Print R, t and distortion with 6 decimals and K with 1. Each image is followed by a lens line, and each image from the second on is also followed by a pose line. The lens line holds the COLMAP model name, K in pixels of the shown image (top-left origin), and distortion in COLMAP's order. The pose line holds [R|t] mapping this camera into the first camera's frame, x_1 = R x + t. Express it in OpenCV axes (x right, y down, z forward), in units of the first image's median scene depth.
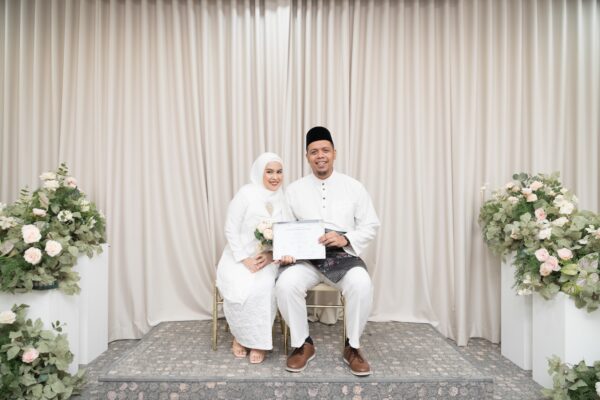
lens RADIAL K [[424.9, 0, 307.8], [0, 424.9, 201.9], [0, 0, 1]] dist [-0.028850, 0.011831]
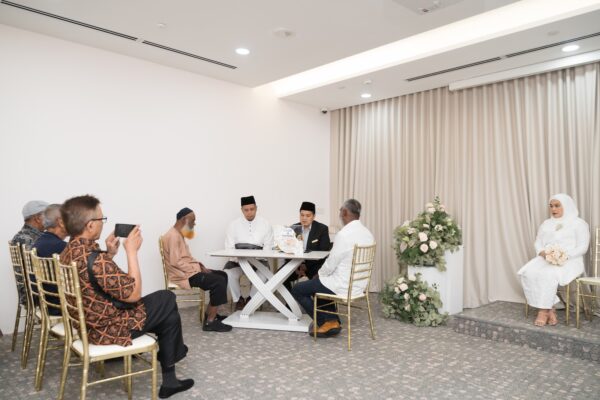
lens RADIAL K [[424.9, 0, 303.4], [0, 424.9, 205.6], [0, 0, 1]] dist [-0.028850, 0.011831]
pose [[0.676846, -0.007353, -0.736088, 0.413303], [-0.001702, 0.999932, -0.011554, -0.045499], [0.736123, 0.009073, 0.676787, -0.734616]]
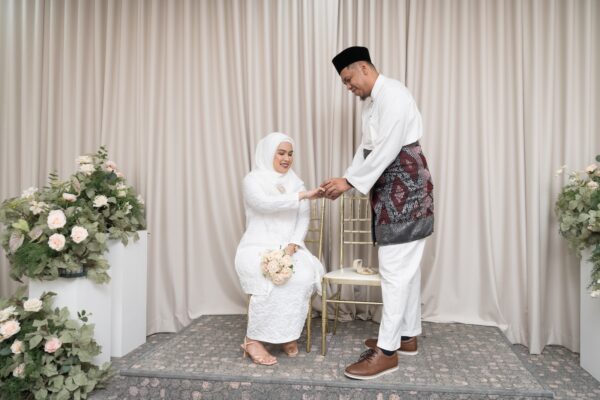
lens RADIAL K [[467.4, 0, 343.4], [0, 467.4, 183.2], [0, 0, 1]] dist [-0.023464, 0.007516]
pose [[0.993705, 0.000959, -0.112022, 0.112745], [-0.001951, 0.999960, -0.008749, 0.000923], [0.112009, 0.008912, 0.993667, 0.011278]]
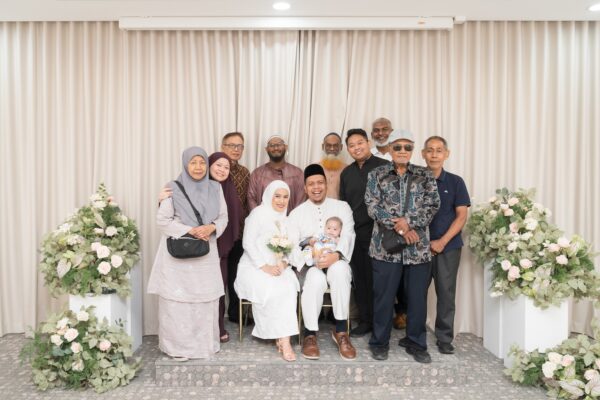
lens RADIAL K [[492.8, 0, 293.5], [0, 492.8, 198.7], [0, 0, 1]] dist [-0.009501, -0.015462]
pose [[0.999849, -0.006781, -0.015987, -0.048886], [0.007276, 0.999489, 0.031123, -0.116087], [0.015767, -0.031234, 0.999388, -0.446036]]
